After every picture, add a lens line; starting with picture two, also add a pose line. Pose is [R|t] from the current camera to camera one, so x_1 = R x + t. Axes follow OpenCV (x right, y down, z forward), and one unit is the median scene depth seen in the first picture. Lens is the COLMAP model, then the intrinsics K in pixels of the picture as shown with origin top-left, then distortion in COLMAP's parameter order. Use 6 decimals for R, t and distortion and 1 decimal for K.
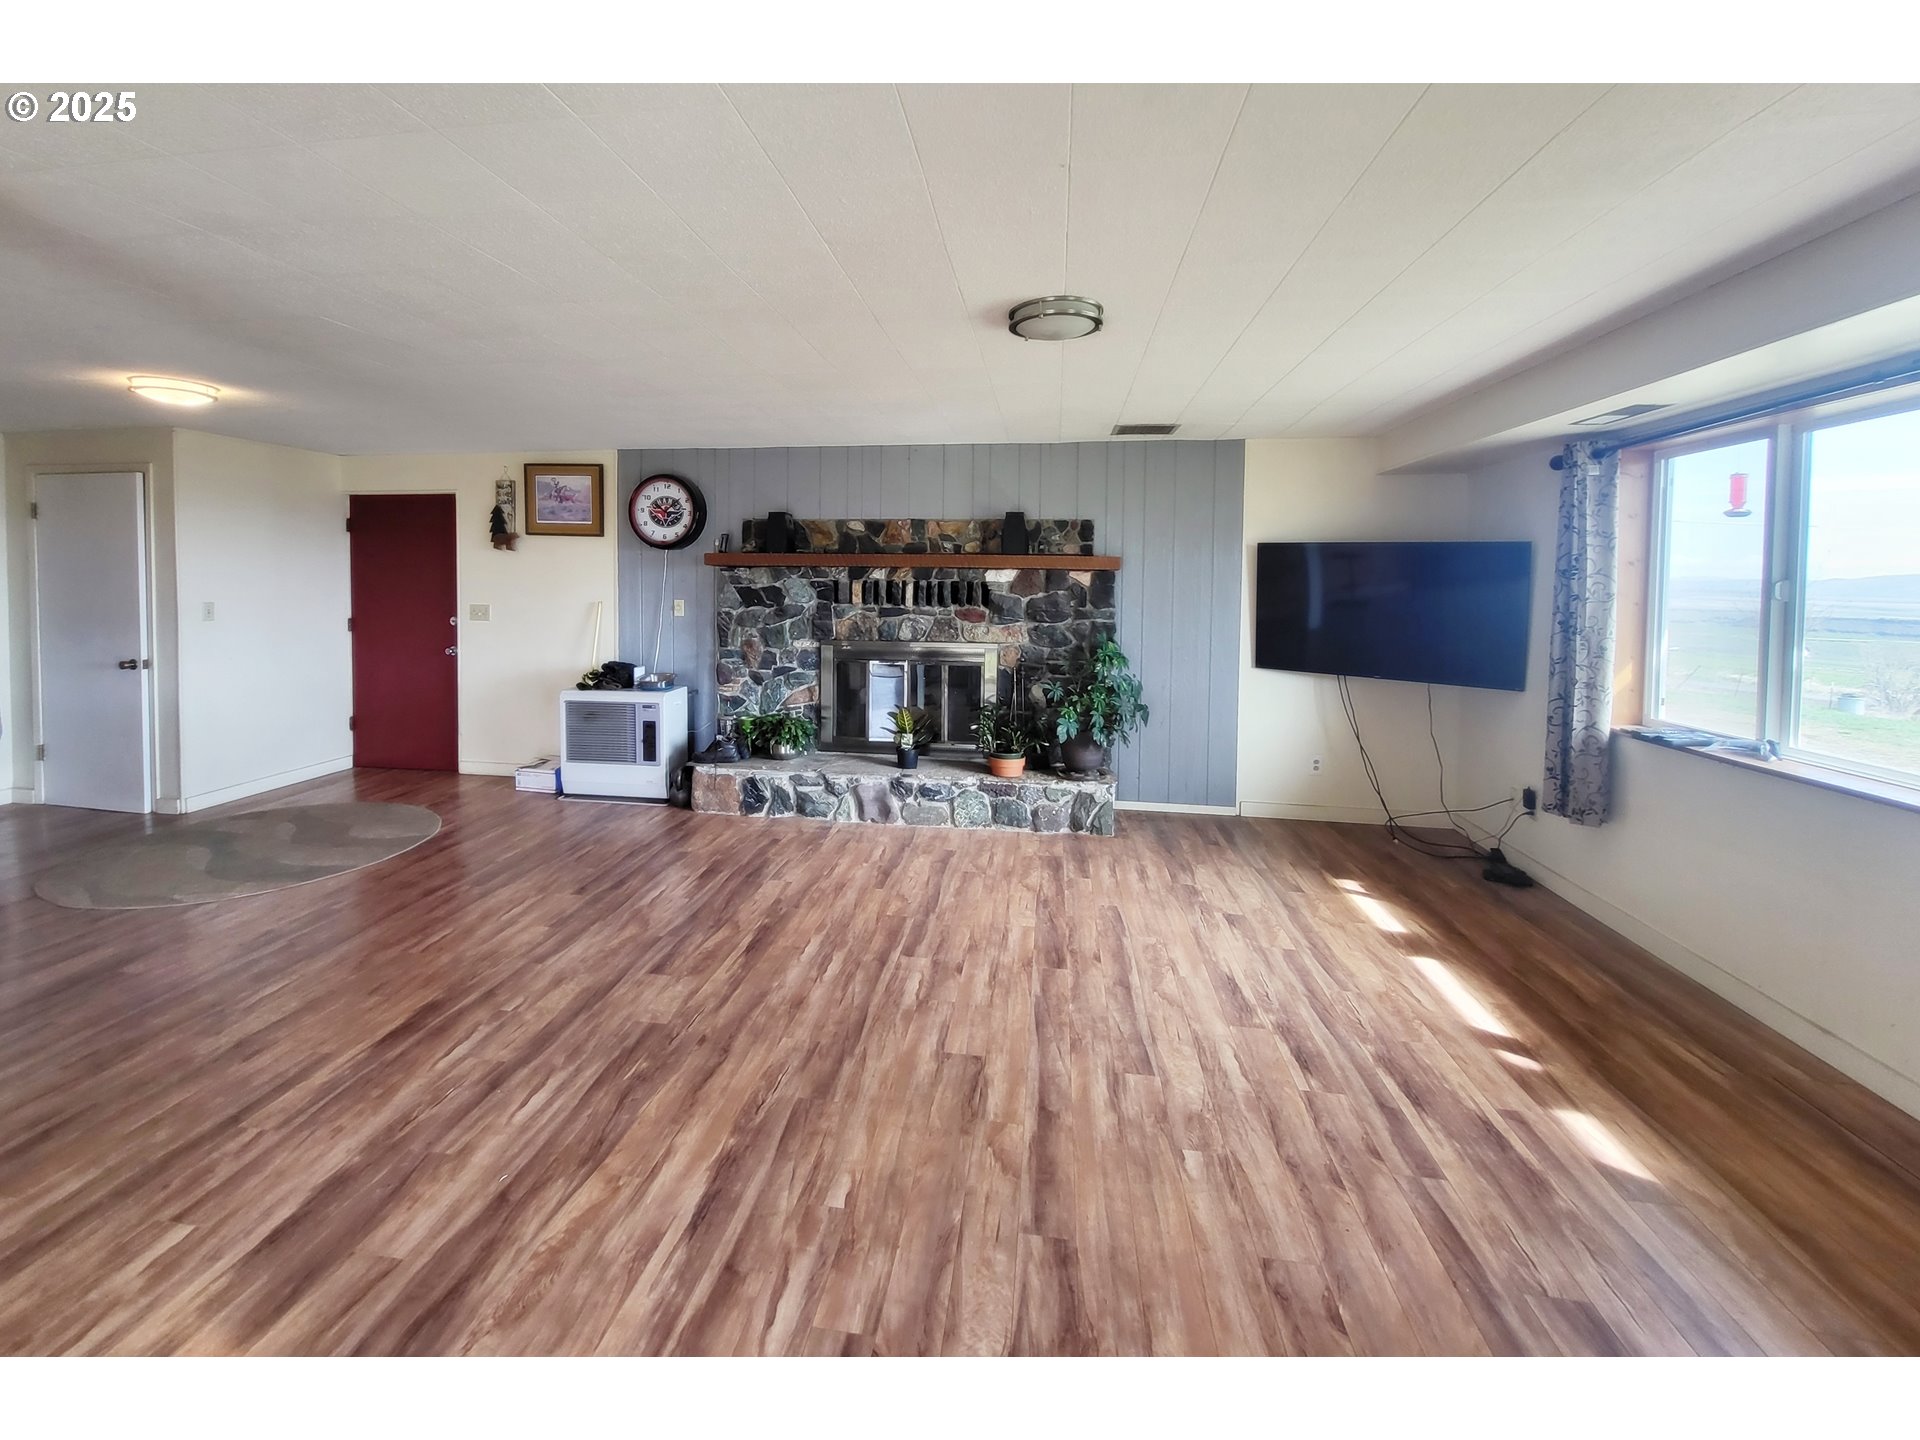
lens RADIAL K [[865.1, 0, 955.9], [0, 865.1, 608.3], [0, 0, 1]] dist [0.002874, 0.000384]
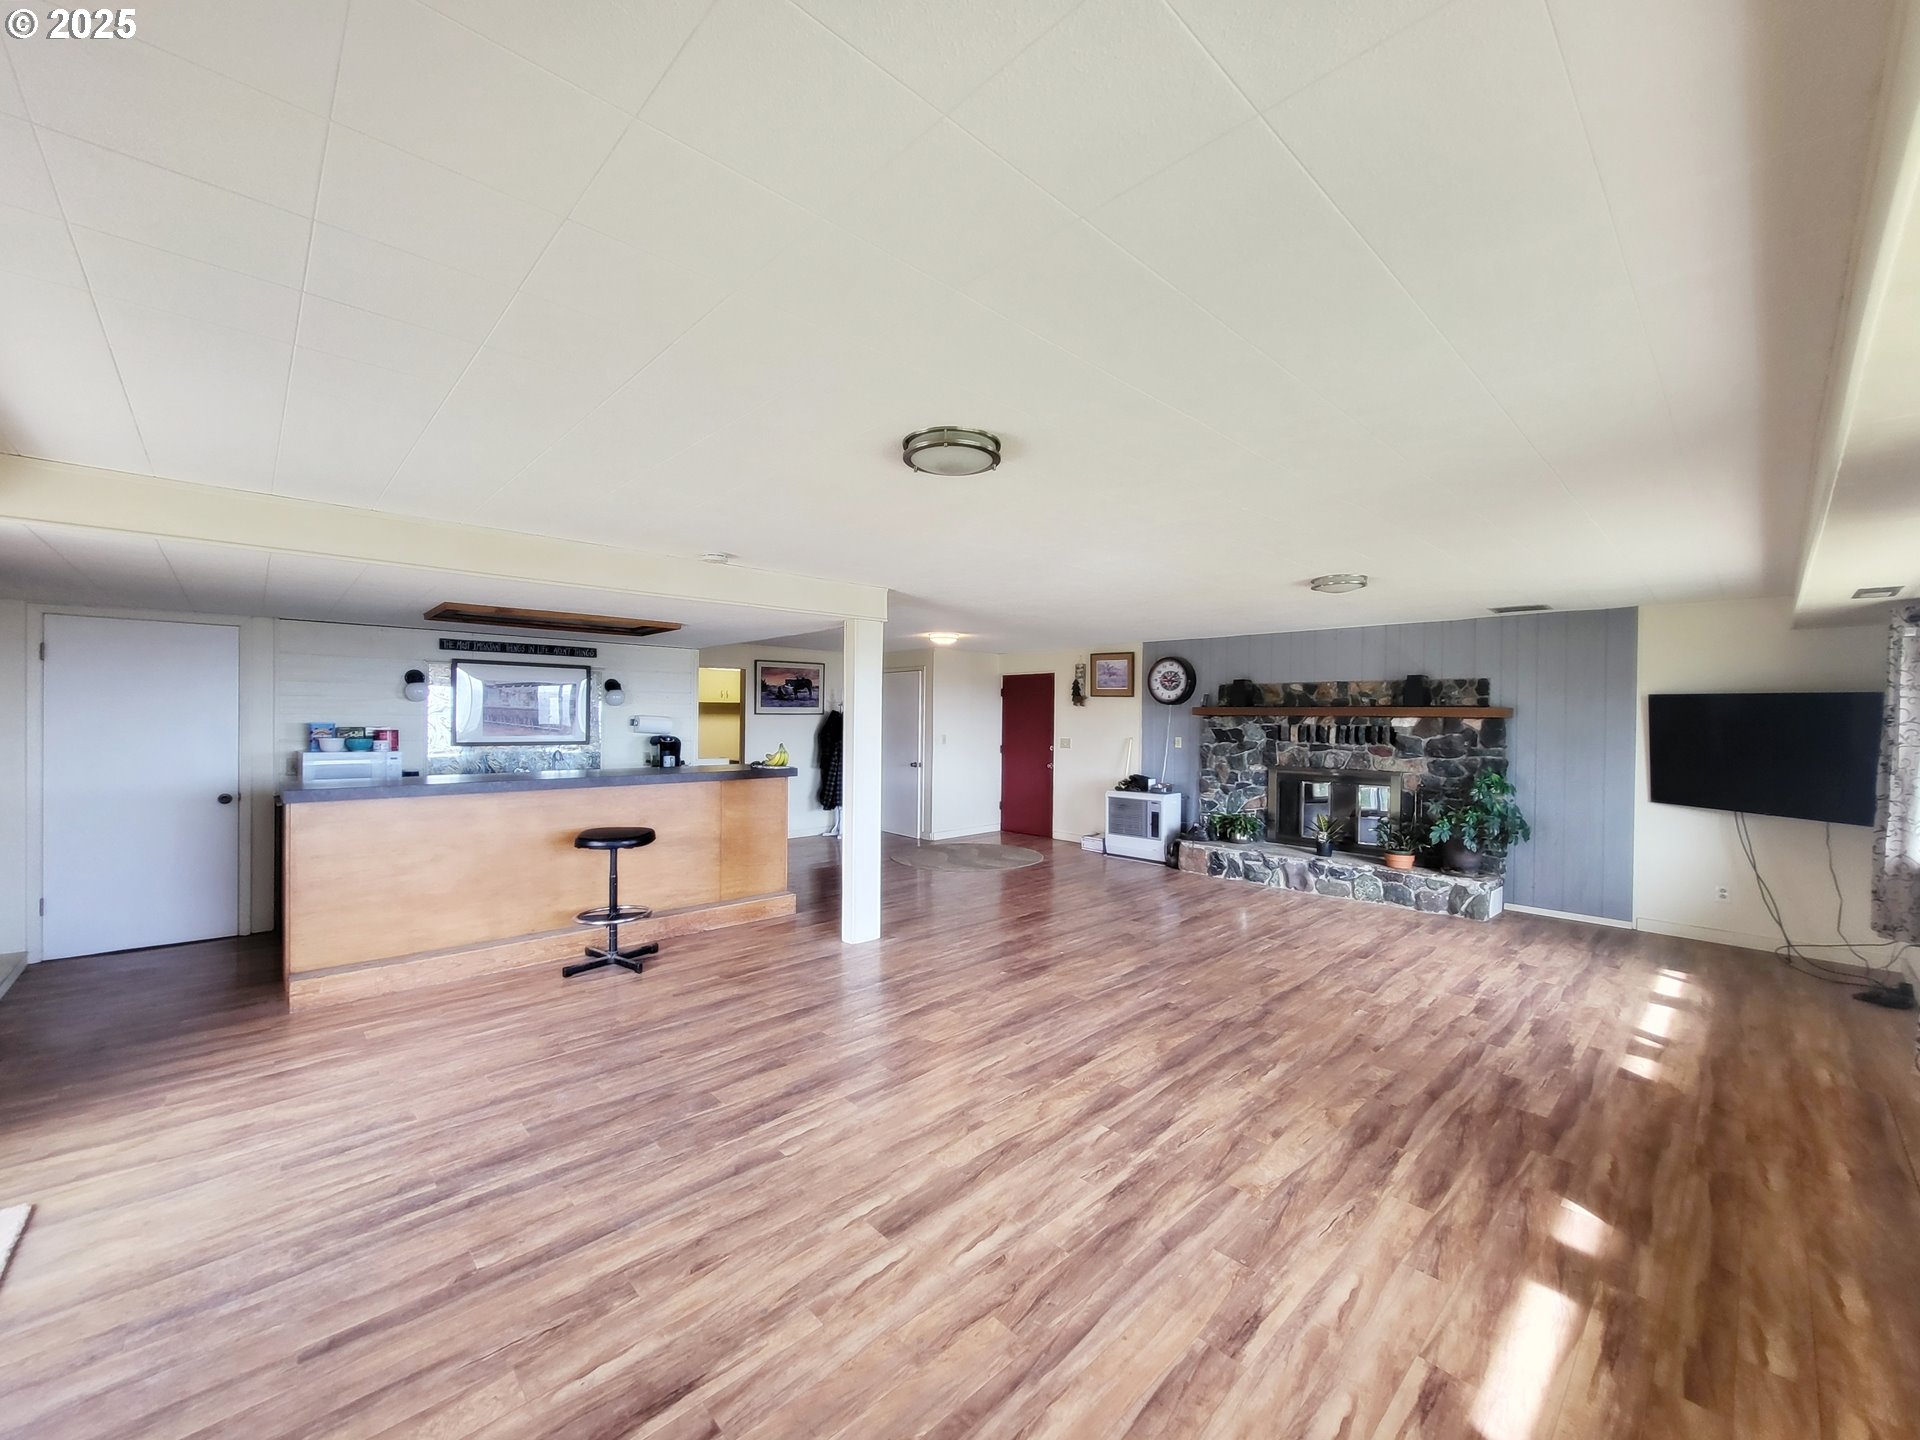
lens RADIAL K [[757.1, 0, 979.8], [0, 757.1, 729.1], [0, 0, 1]] dist [0.000118, -0.000046]
pose [[0.811741, 0.007912, -0.583965, 0.200590], [-0.023680, 0.999532, -0.019375, 0.011414], [0.583538, 0.029556, 0.811548, -0.335622]]
